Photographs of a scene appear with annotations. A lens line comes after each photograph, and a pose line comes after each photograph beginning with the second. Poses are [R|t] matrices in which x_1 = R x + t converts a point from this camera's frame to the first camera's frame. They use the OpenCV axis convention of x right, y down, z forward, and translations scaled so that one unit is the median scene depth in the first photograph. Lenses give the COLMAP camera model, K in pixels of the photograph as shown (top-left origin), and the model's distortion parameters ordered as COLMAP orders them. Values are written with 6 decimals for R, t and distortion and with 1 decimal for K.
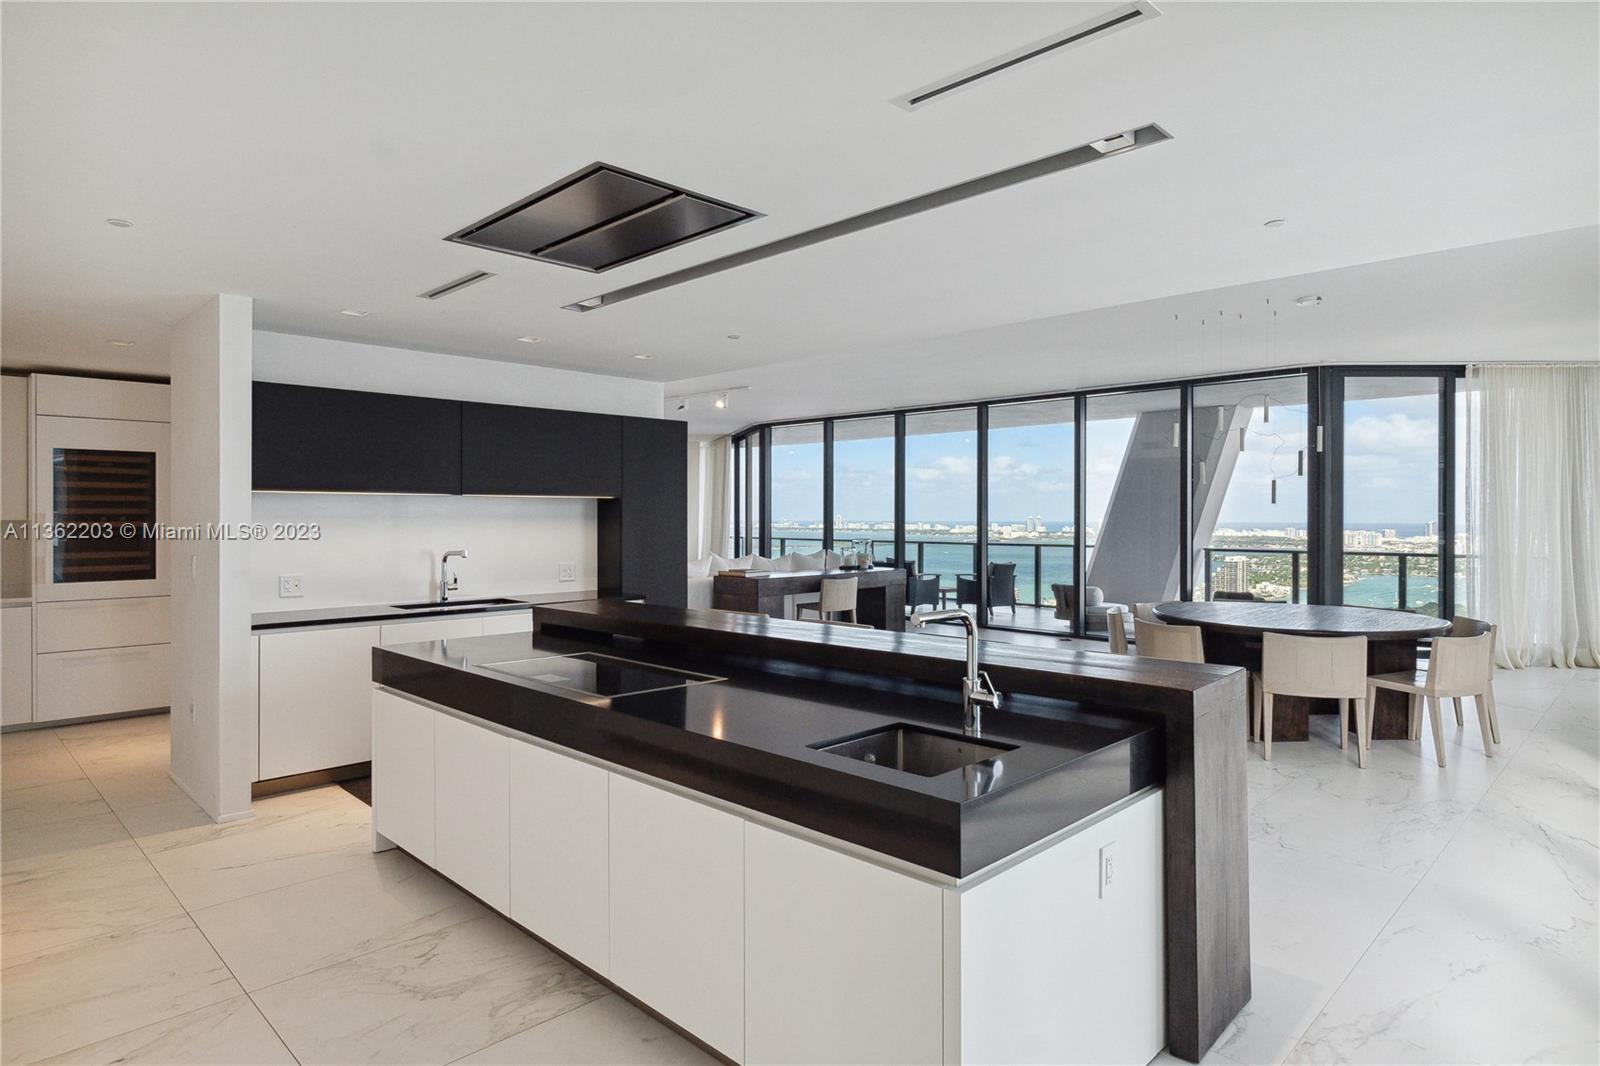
lens RADIAL K [[905.5, 0, 801.8], [0, 905.5, 524.8], [0, 0, 1]] dist [0.005948, -0.000635]
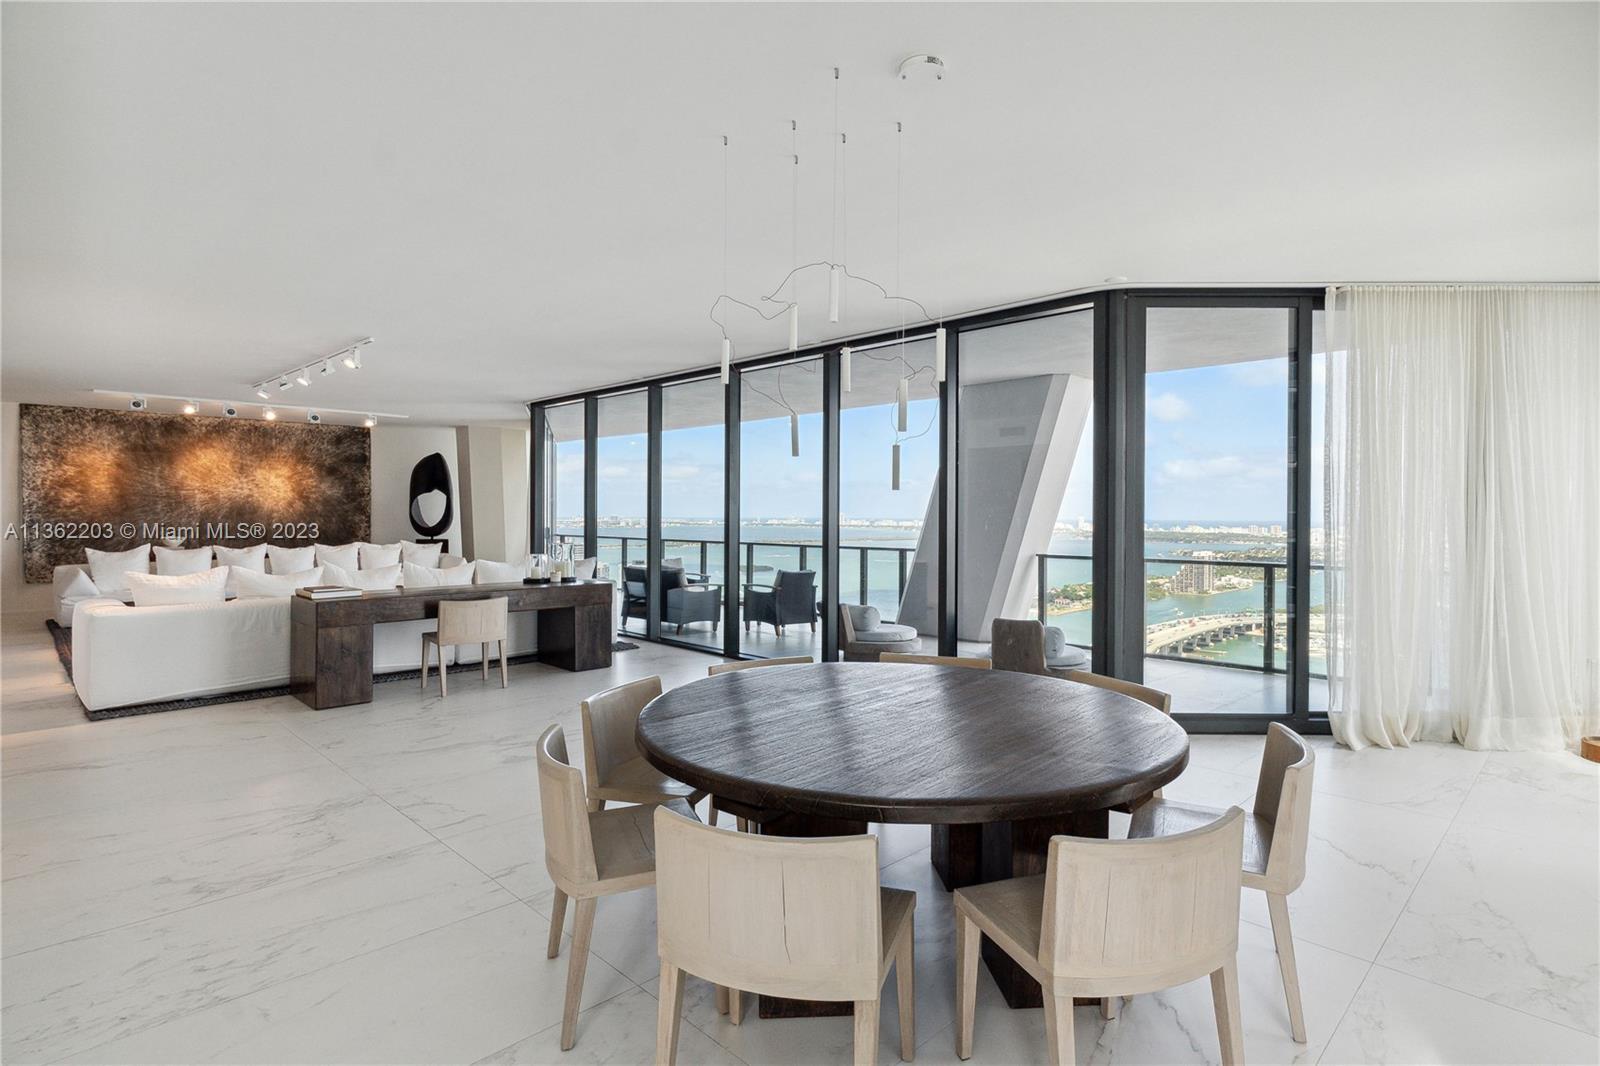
lens RADIAL K [[849.1, 0, 792.8], [0, 849.1, 520.6], [0, 0, 1]] dist [0.000313, 0.000110]
pose [[0.999979, 0.005182, -0.003842, 0.337589], [-0.005179, 0.999986, 0.000780, -0.003802], [0.003846, -0.000760, 0.999992, 0.368638]]
